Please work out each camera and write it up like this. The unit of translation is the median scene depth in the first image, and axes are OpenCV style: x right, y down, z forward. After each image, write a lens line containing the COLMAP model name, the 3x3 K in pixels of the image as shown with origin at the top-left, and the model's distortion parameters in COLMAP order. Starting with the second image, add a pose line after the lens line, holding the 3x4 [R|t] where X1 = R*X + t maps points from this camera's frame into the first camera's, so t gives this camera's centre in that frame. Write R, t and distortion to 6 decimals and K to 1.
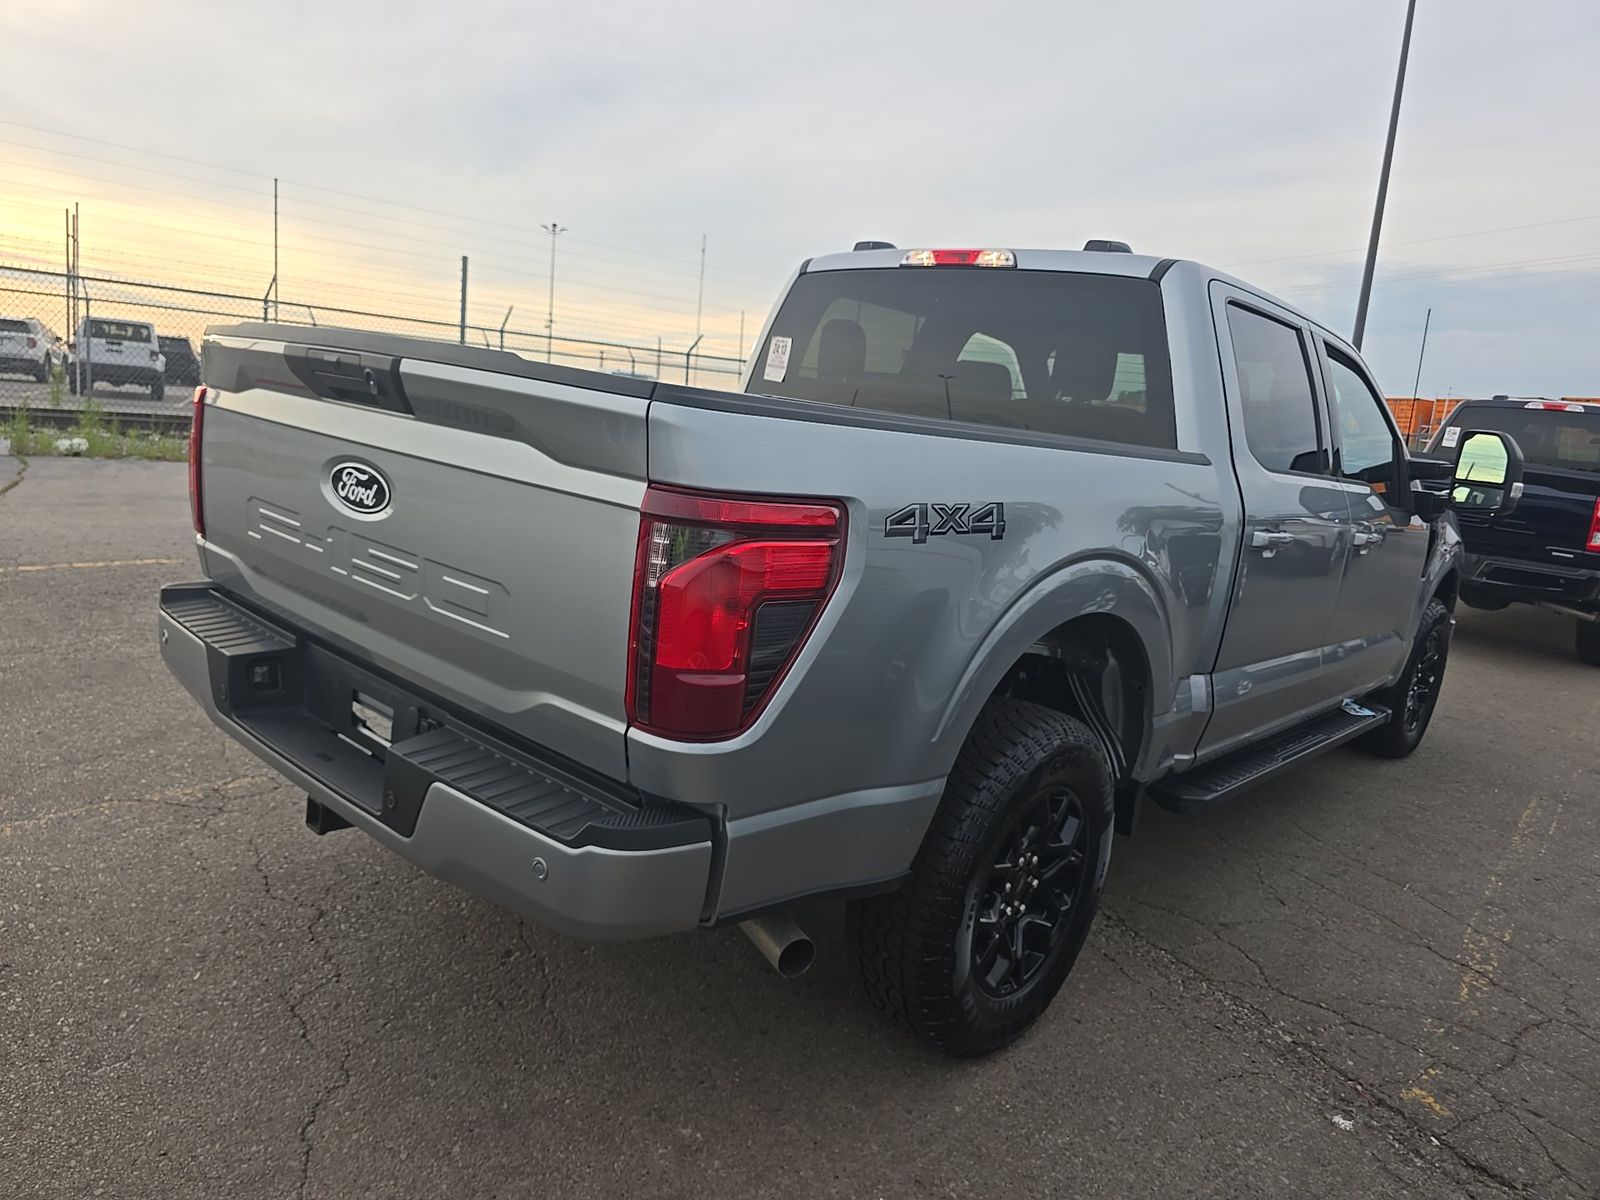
lens RADIAL K [[1083.1, 0, 786.8], [0, 1083.1, 611.5], [0, 0, 1]] dist [0.058071, -0.050182]
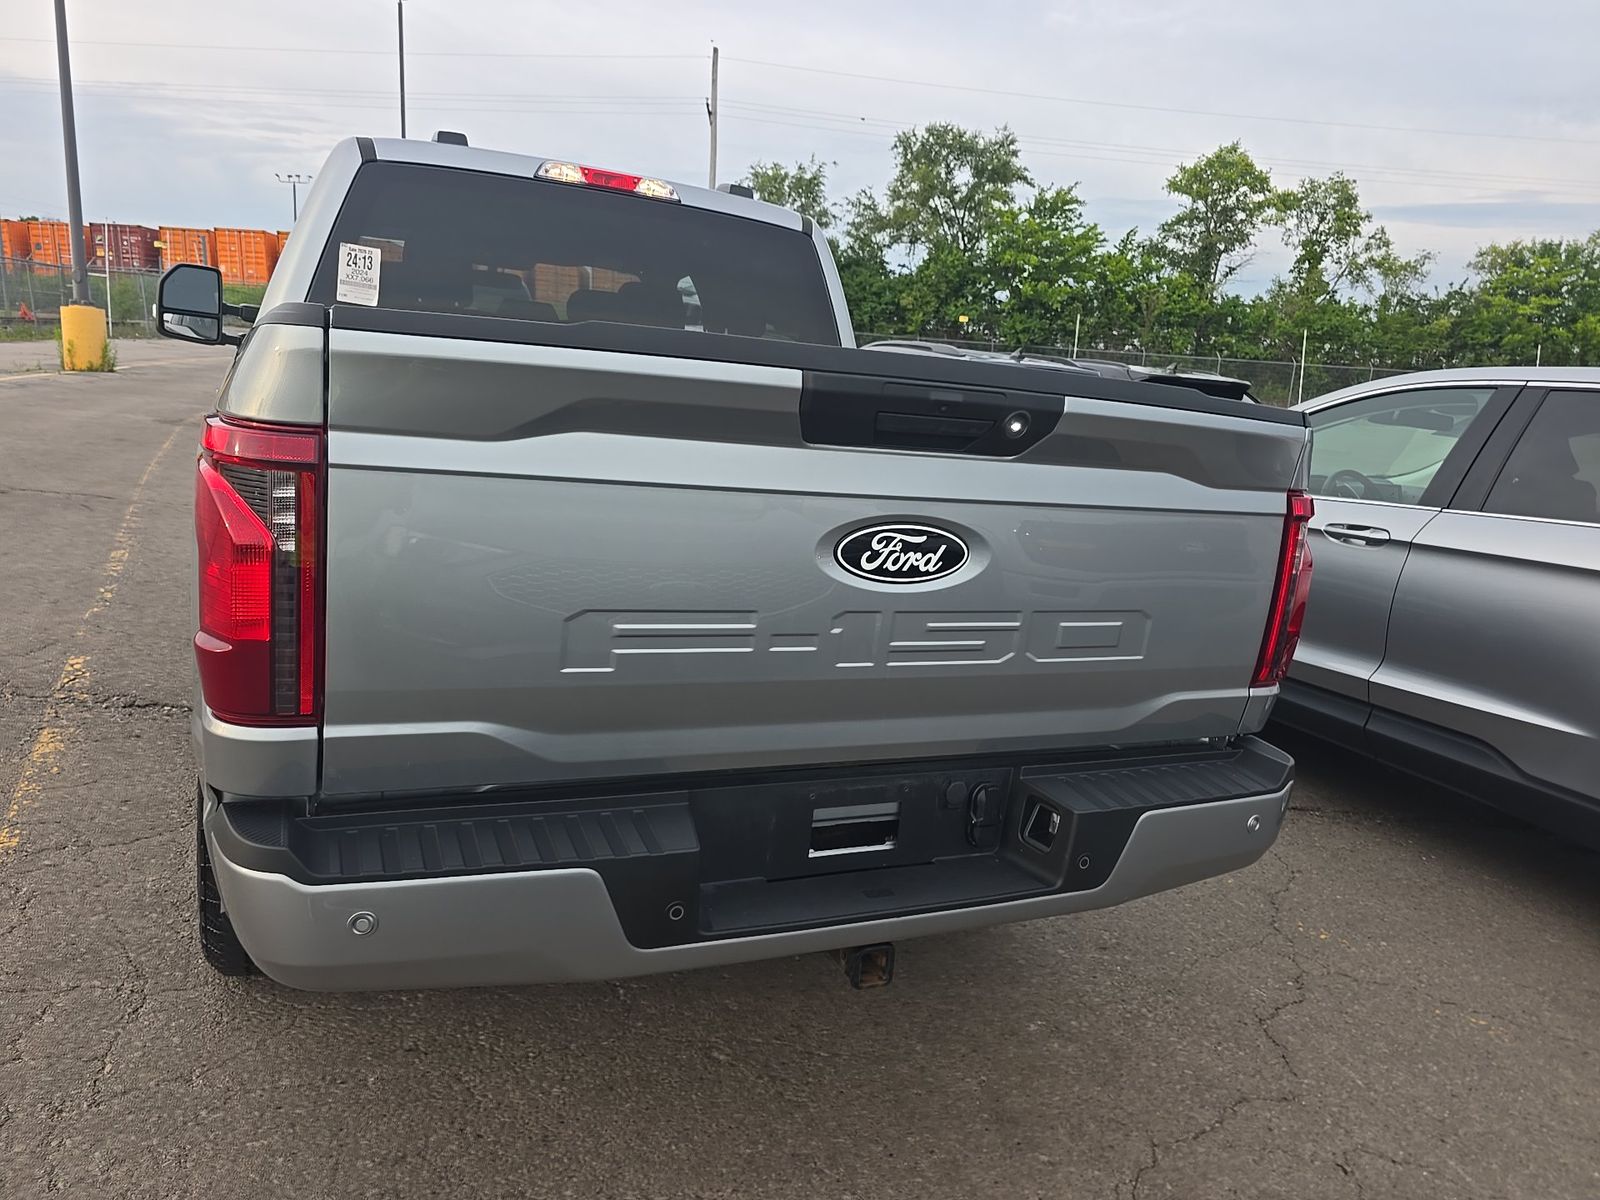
lens RADIAL K [[1083.1, 0, 791.4], [0, 1083.1, 607.3], [0, 0, 1]] dist [0.058071, -0.050182]
pose [[0.403187, -0.265606, 0.875725, -1.106141], [0.129213, 0.963889, 0.232856, -0.265174], [-0.905949, 0.019270, 0.422948, 0.732750]]
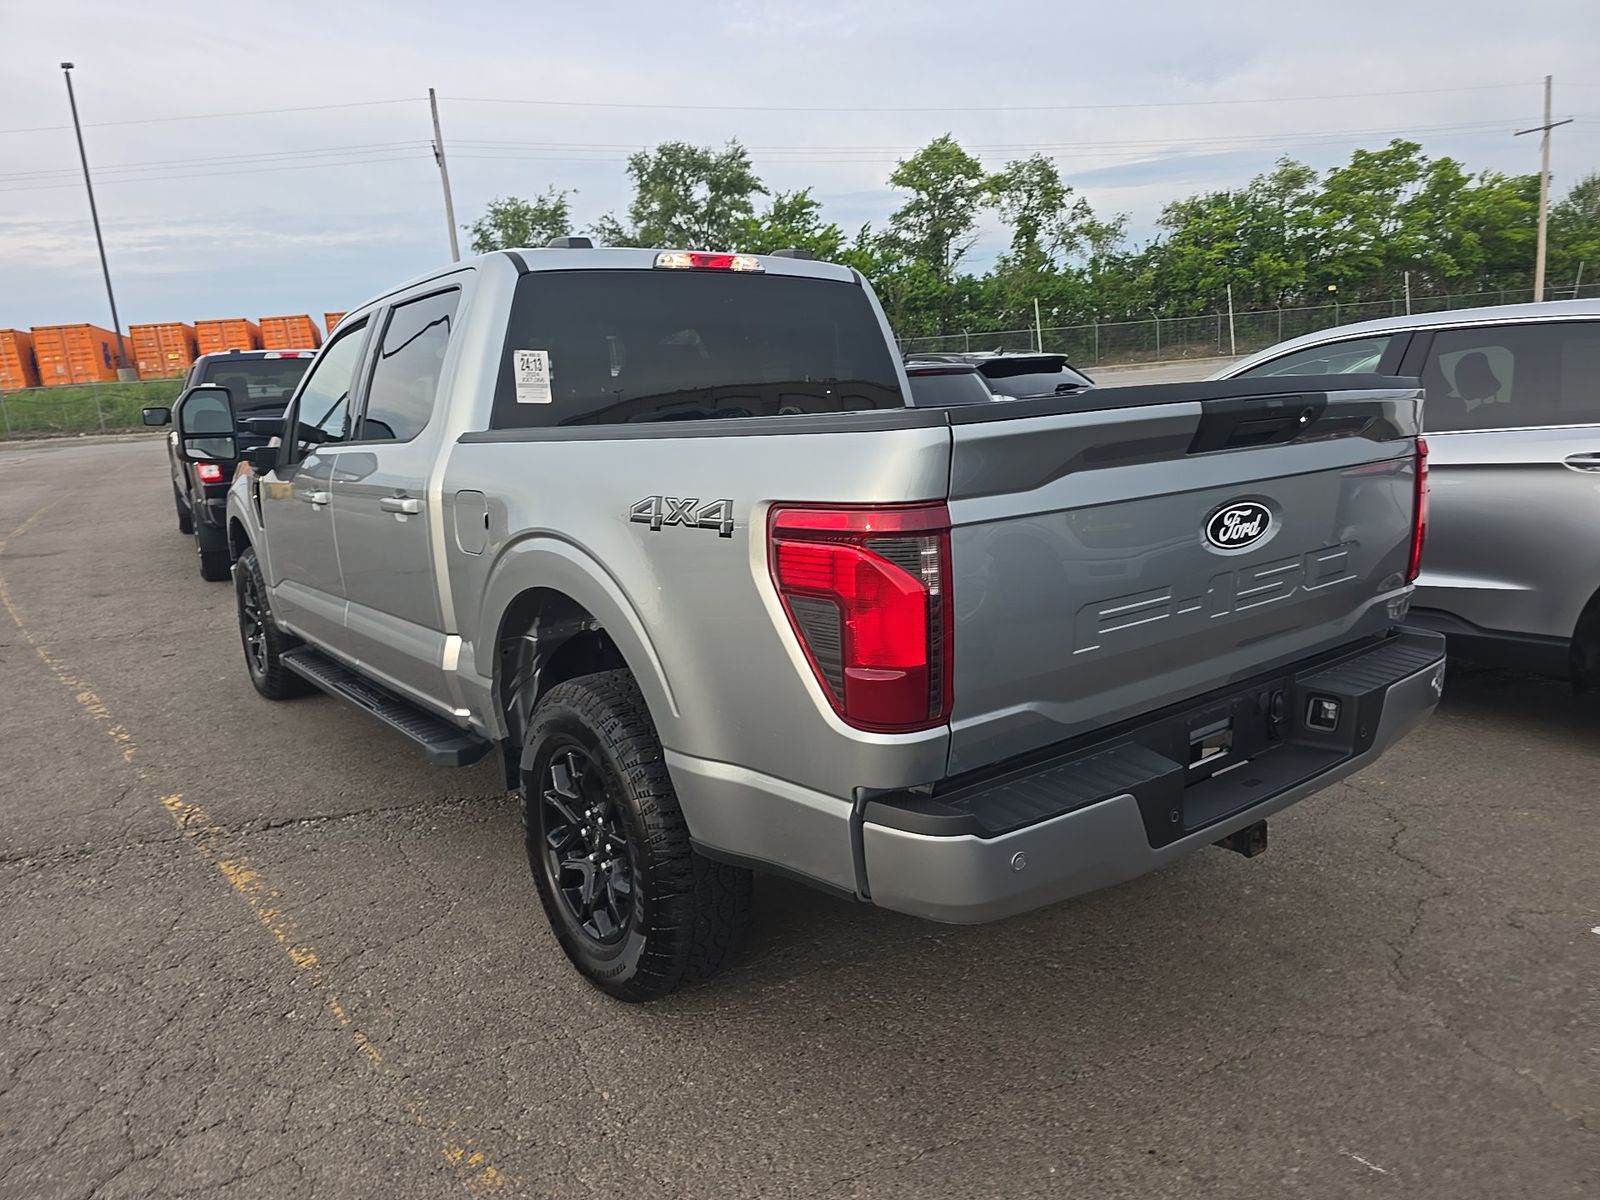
lens RADIAL K [[1083.1, 0, 795.4], [0, 1083.1, 613.9], [0, 0, 1]] dist [0.058071, -0.050182]
pose [[0.168589, -0.314197, 0.934269, -1.454448], [0.258745, 0.928703, 0.265635, -0.418487], [-0.951120, 0.196954, 0.237866, 1.157691]]
